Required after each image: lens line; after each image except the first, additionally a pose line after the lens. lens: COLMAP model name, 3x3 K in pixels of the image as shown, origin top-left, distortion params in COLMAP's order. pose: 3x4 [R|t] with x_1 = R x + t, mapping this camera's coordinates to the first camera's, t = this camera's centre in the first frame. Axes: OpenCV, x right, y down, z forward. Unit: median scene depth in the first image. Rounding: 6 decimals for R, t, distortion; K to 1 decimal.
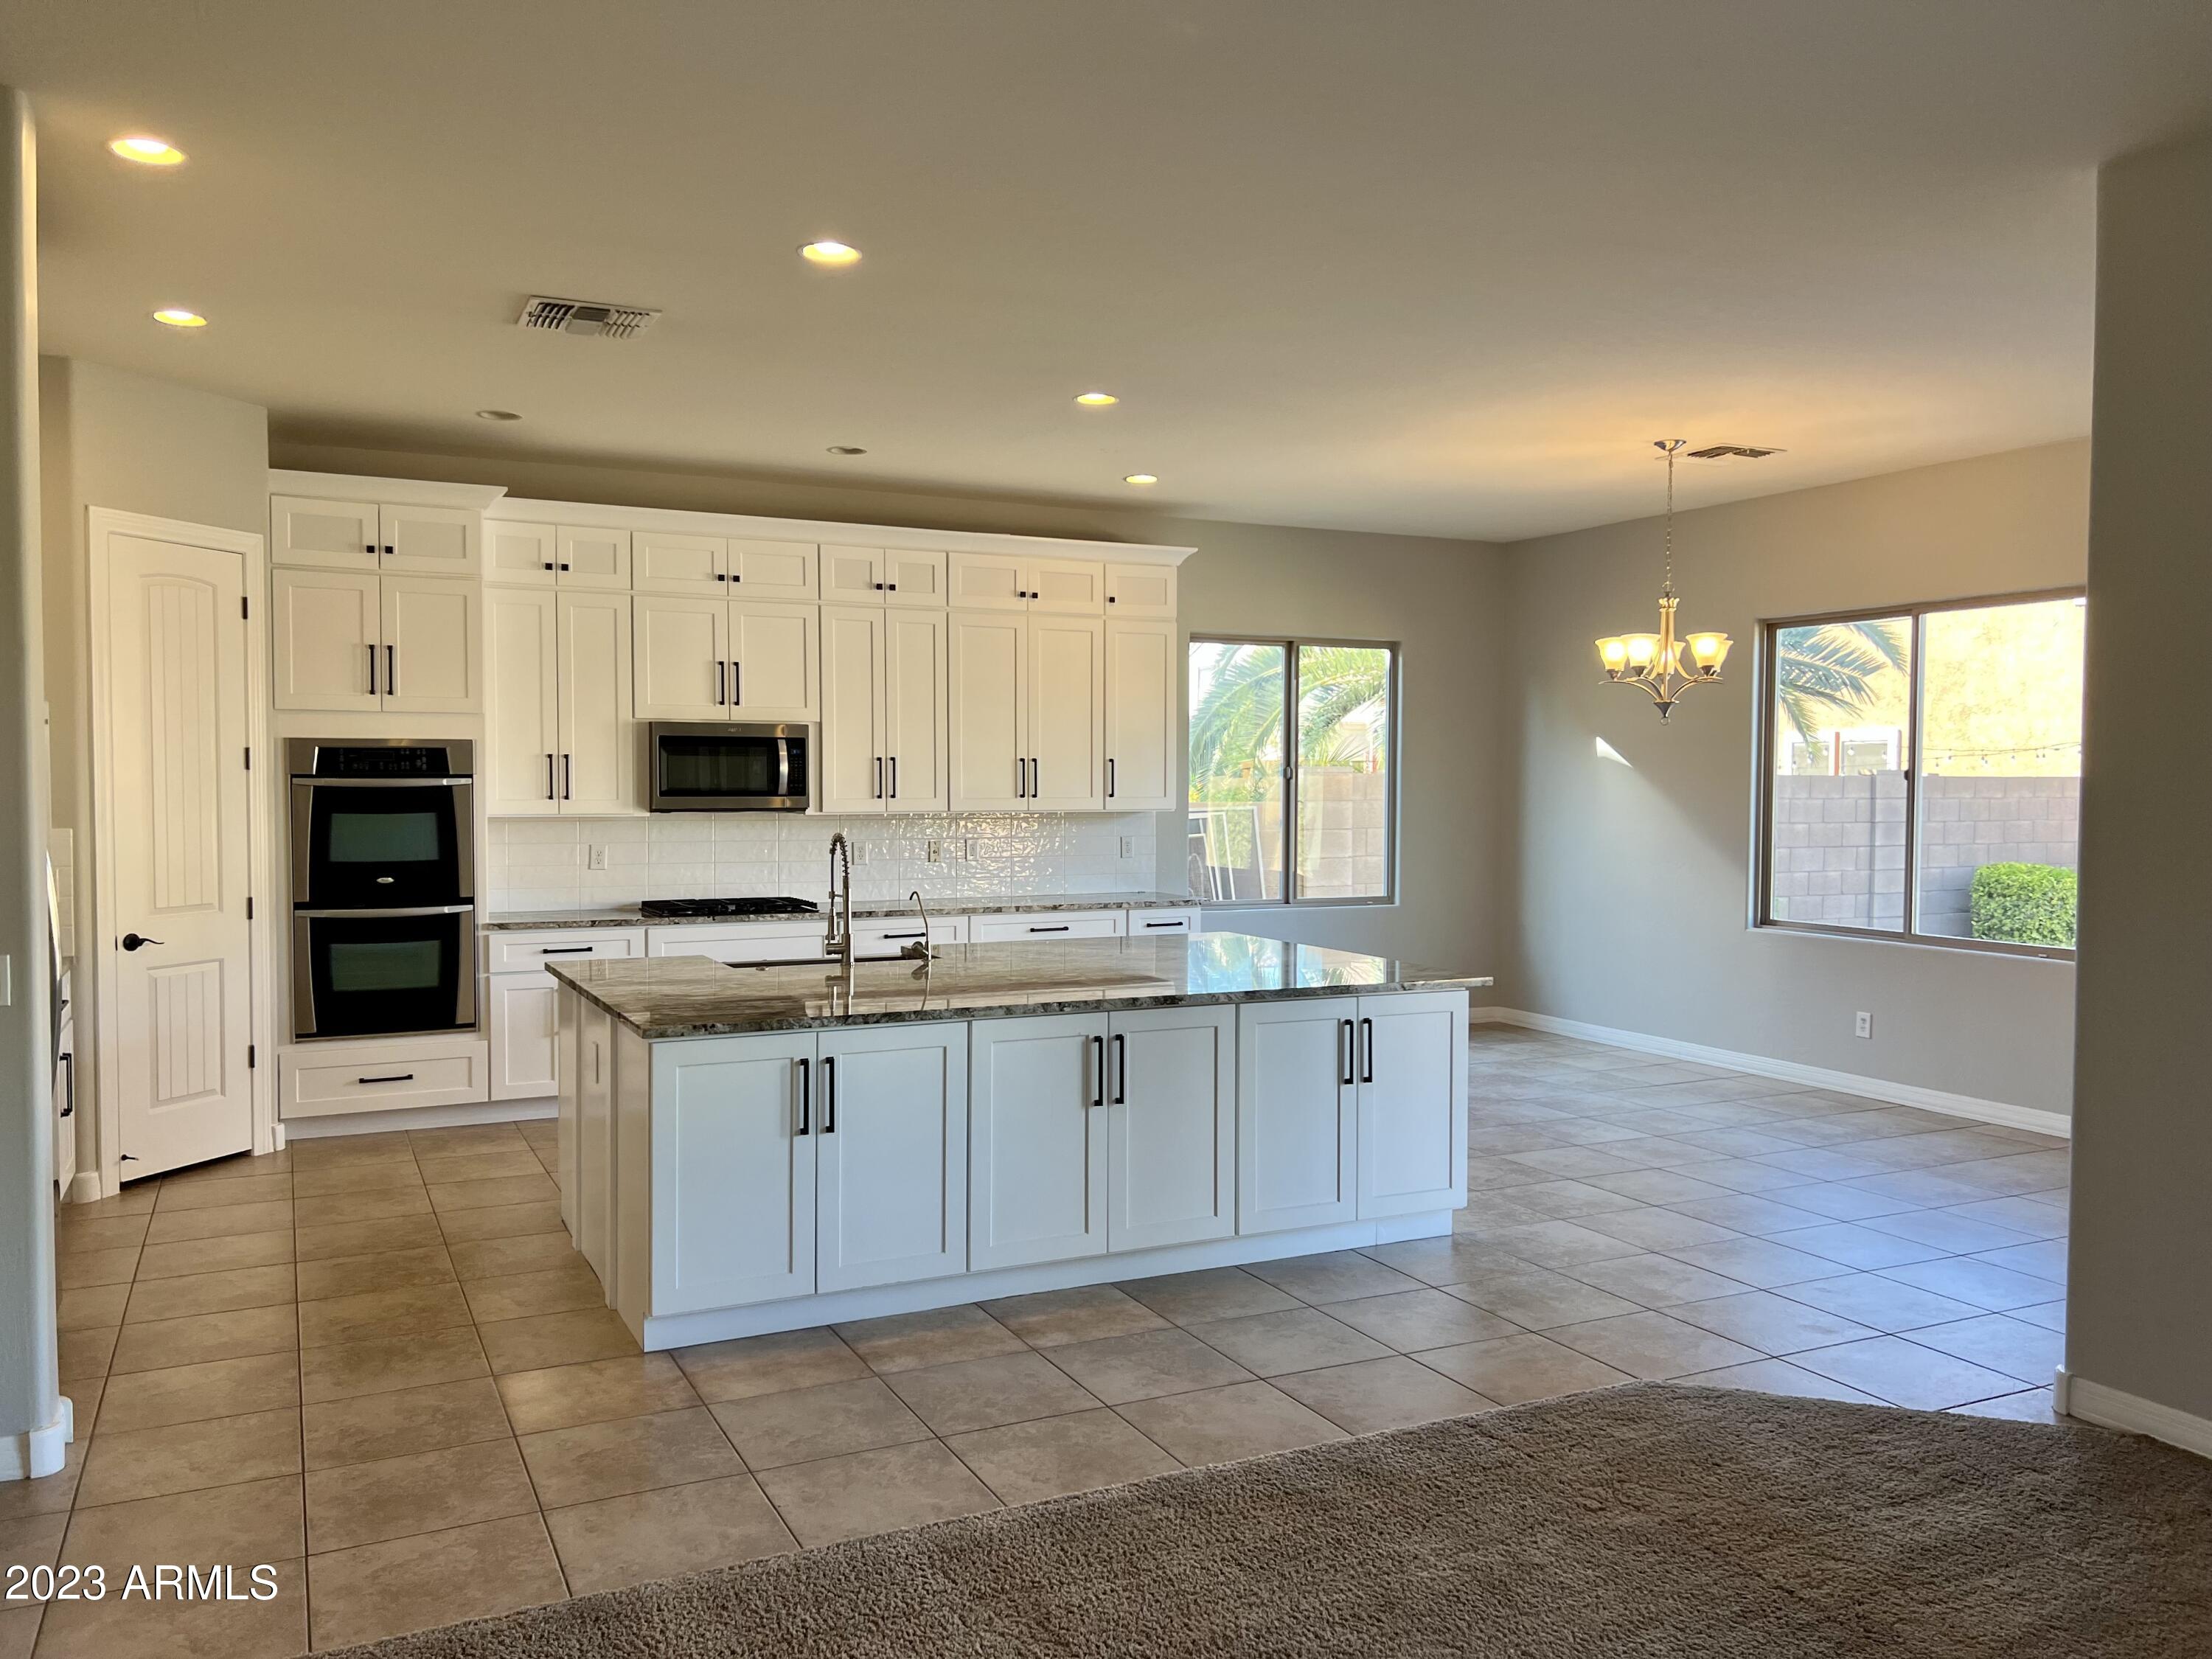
lens RADIAL K [[1638.3, 0, 1106.0], [0, 1638.3, 829.5], [0, 0, 1]] dist [0.066812, -0.083438]
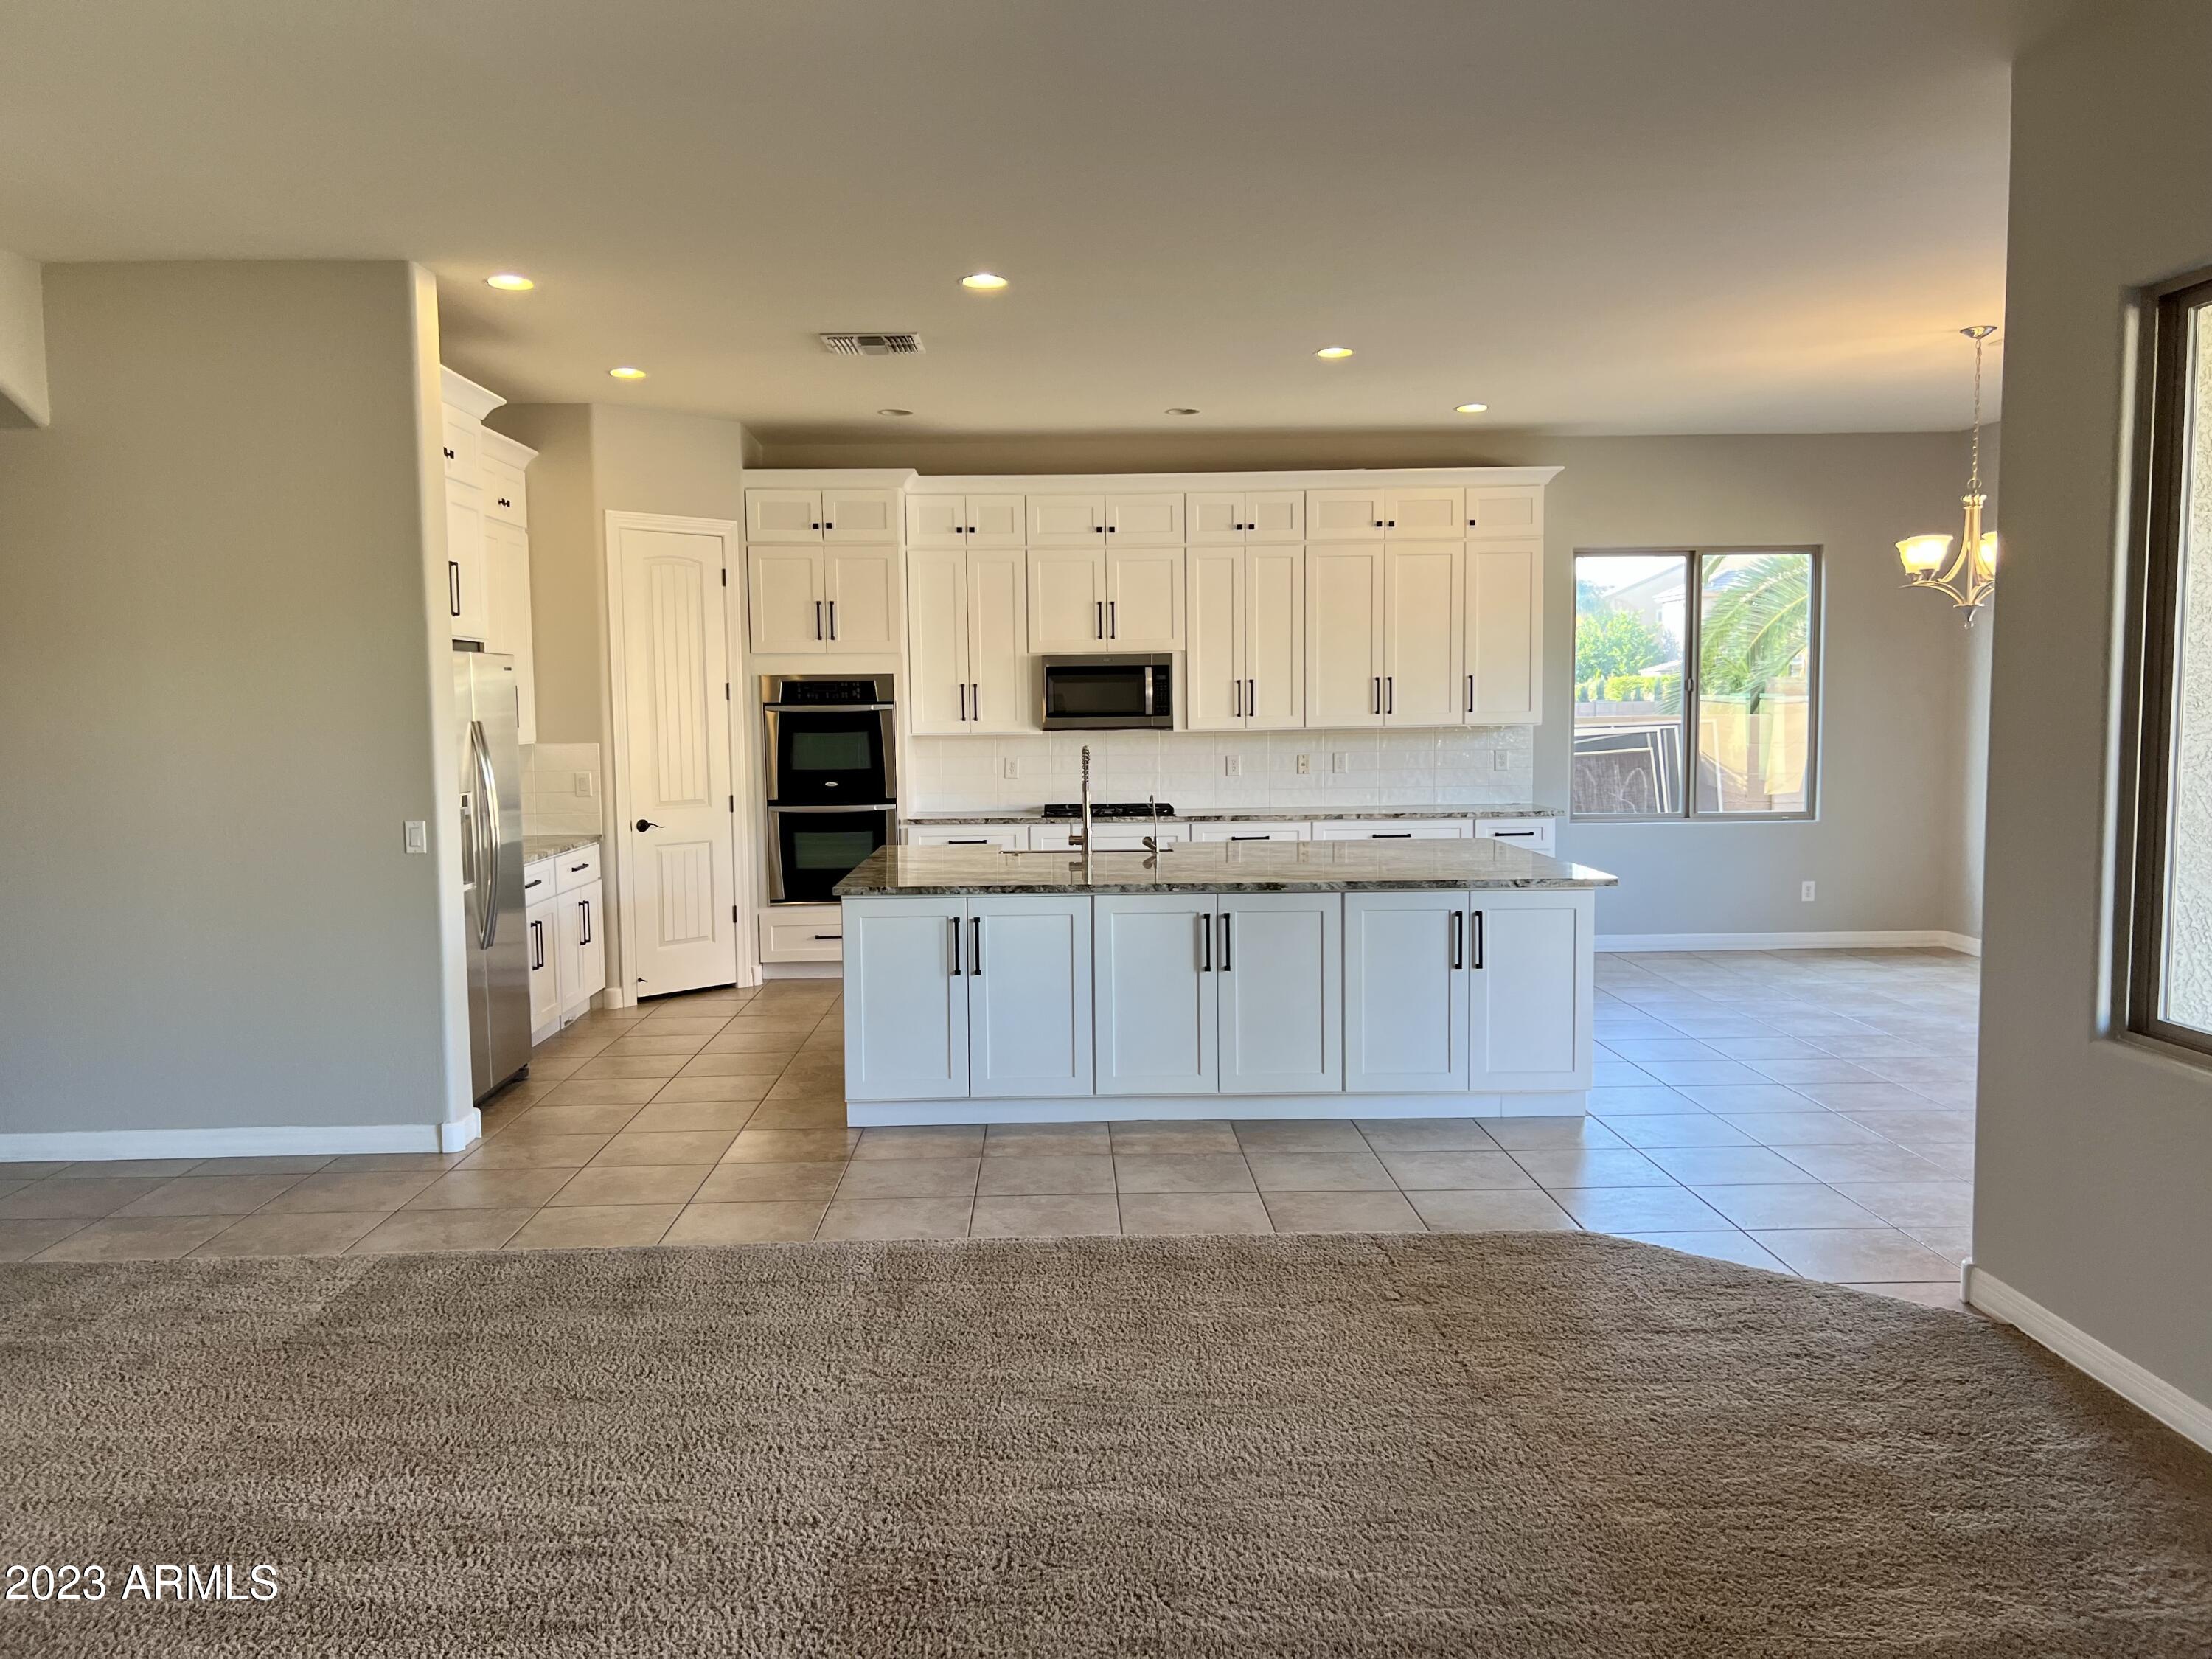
lens RADIAL K [[1645.7, 0, 1106.0], [0, 1645.7, 829.5], [0, 0, 1]] dist [0.105710, -0.211414]
pose [[0.909272, 0.017799, -0.415821, 0.294837], [0.002394, 0.998845, 0.047991, 0.004579], [0.416195, -0.044632, 0.908179, -0.084425]]
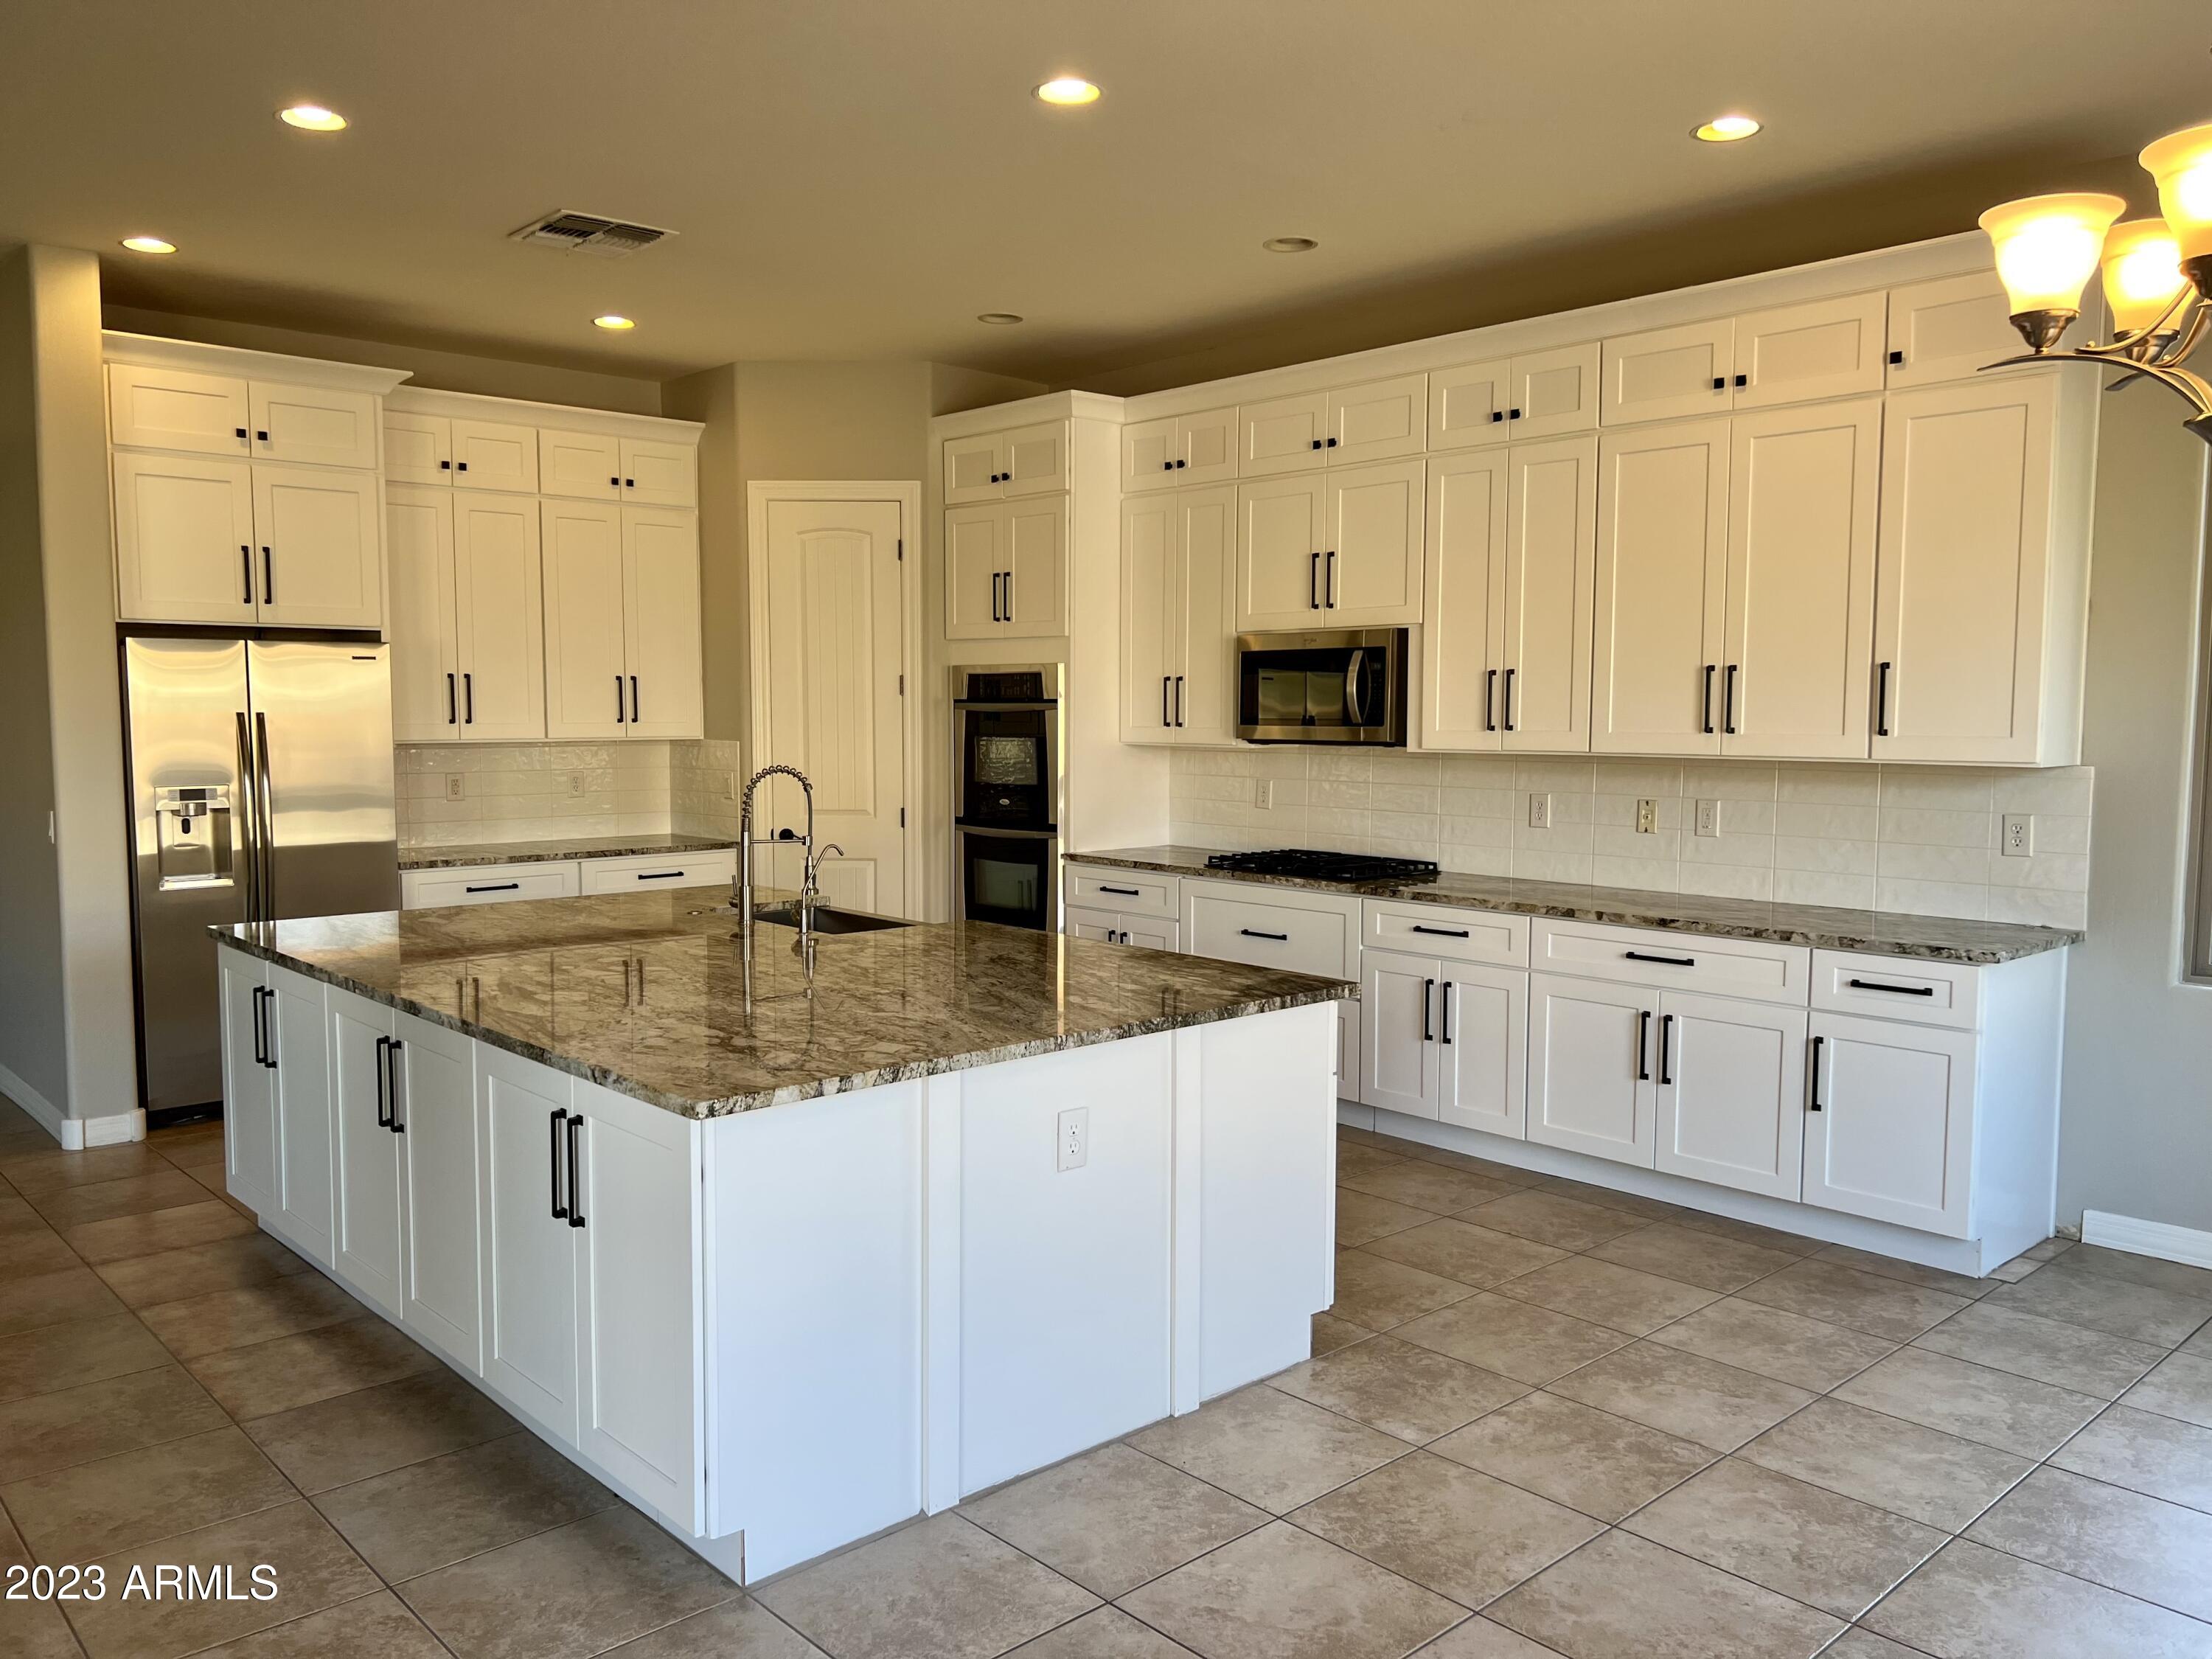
lens RADIAL K [[1675.7, 0, 1106.0], [0, 1675.7, 829.5], [0, 0, 1]] dist [0.058143, -0.066341]
pose [[0.281519, 0.071525, -0.956886, 0.578875], [-0.028881, 0.997398, 0.066056, -0.022777], [0.959121, 0.009040, 0.282852, 0.757874]]
